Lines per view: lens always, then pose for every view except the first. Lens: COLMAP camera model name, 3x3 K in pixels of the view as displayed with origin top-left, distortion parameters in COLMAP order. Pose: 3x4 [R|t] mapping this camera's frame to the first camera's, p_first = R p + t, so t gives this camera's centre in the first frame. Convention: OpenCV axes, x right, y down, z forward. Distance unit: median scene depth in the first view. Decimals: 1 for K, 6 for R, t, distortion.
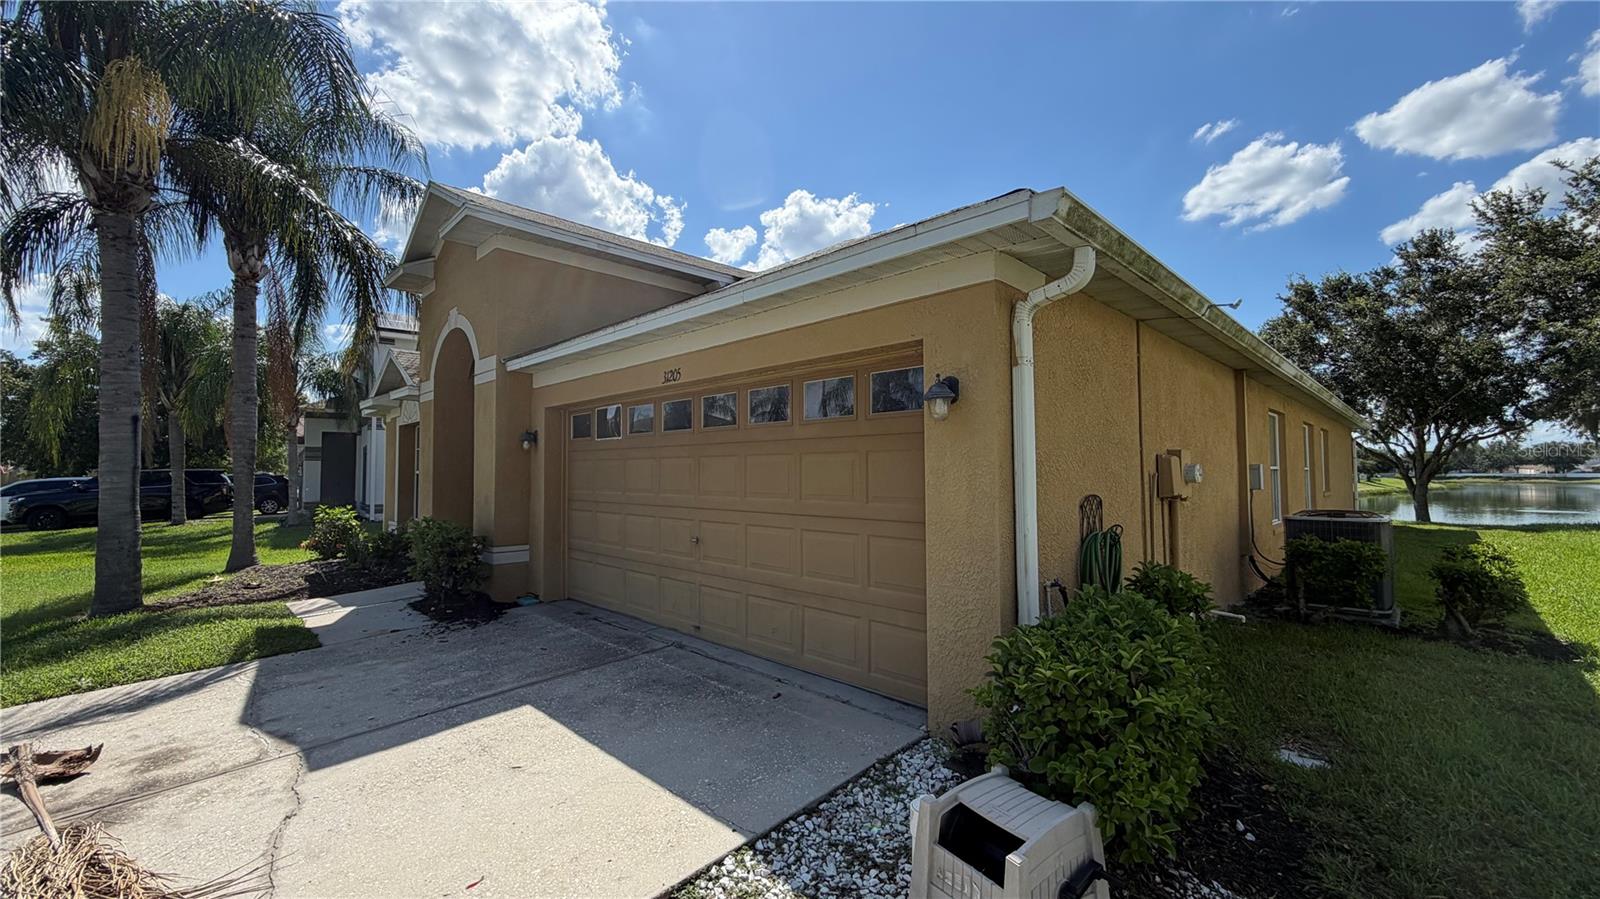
lens RADIAL K [[643.5, 0, 800.0], [0, 643.5, 449.5], [0, 0, 1]] dist [0.002054, 0.000661]
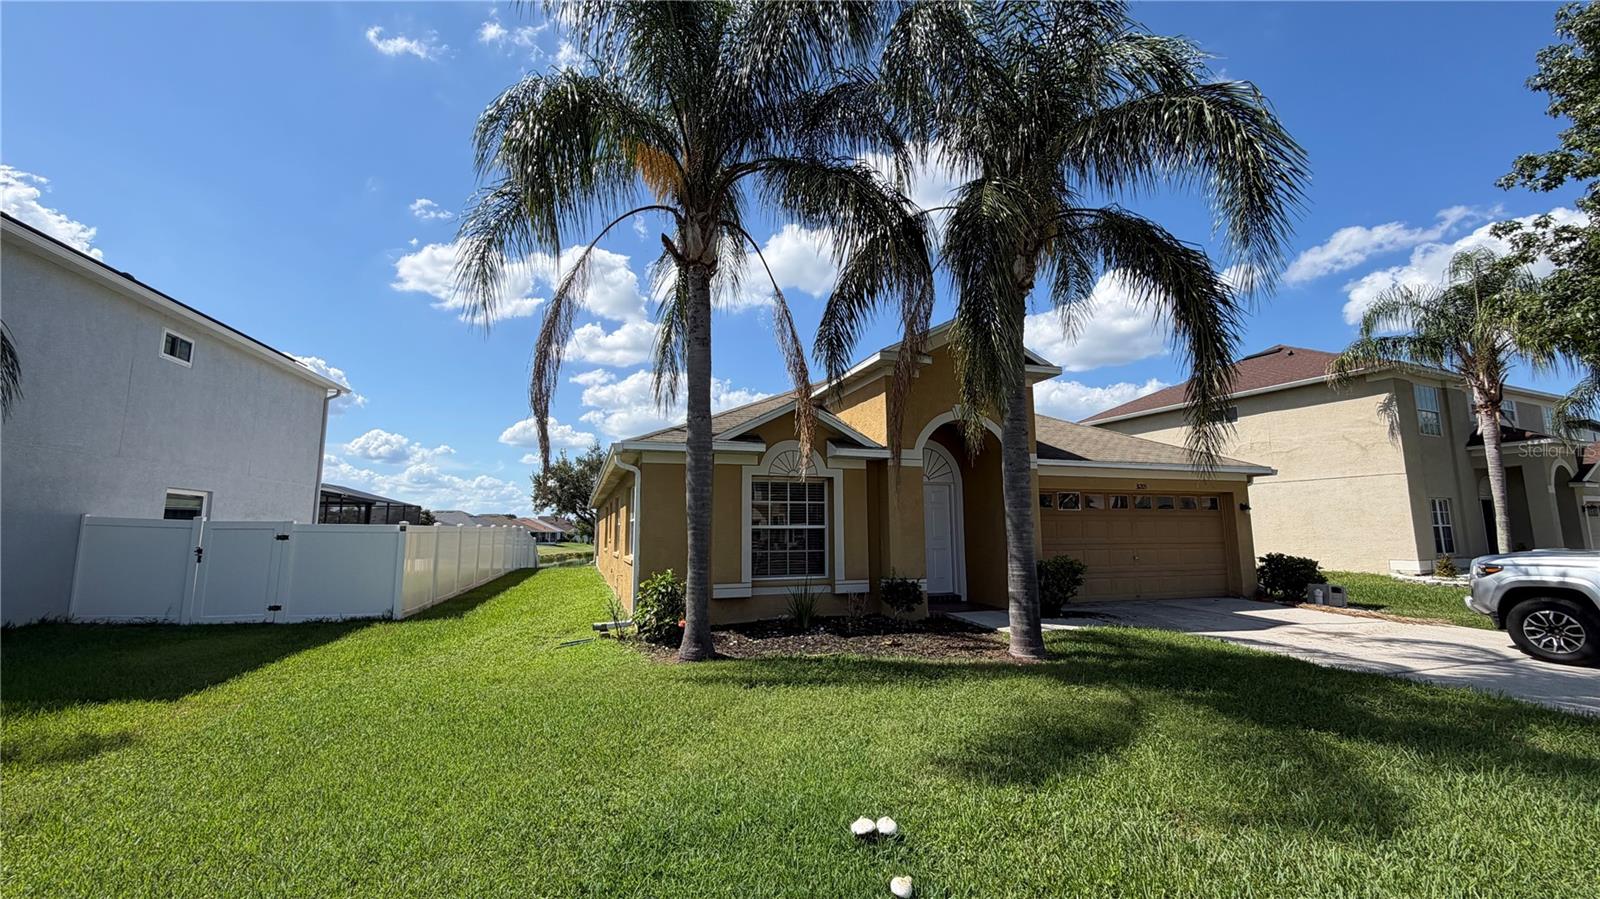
lens RADIAL K [[635.4, 0, 800.0], [0, 635.4, 449.5], [0, 0, 1]] dist [0.000989, 0.000041]
pose [[0.426332, 0.120784, 0.896466, -3.757397], [-0.029962, 0.992387, -0.119459, 0.088925], [-0.904070, 0.024069, 0.426706, 1.501100]]
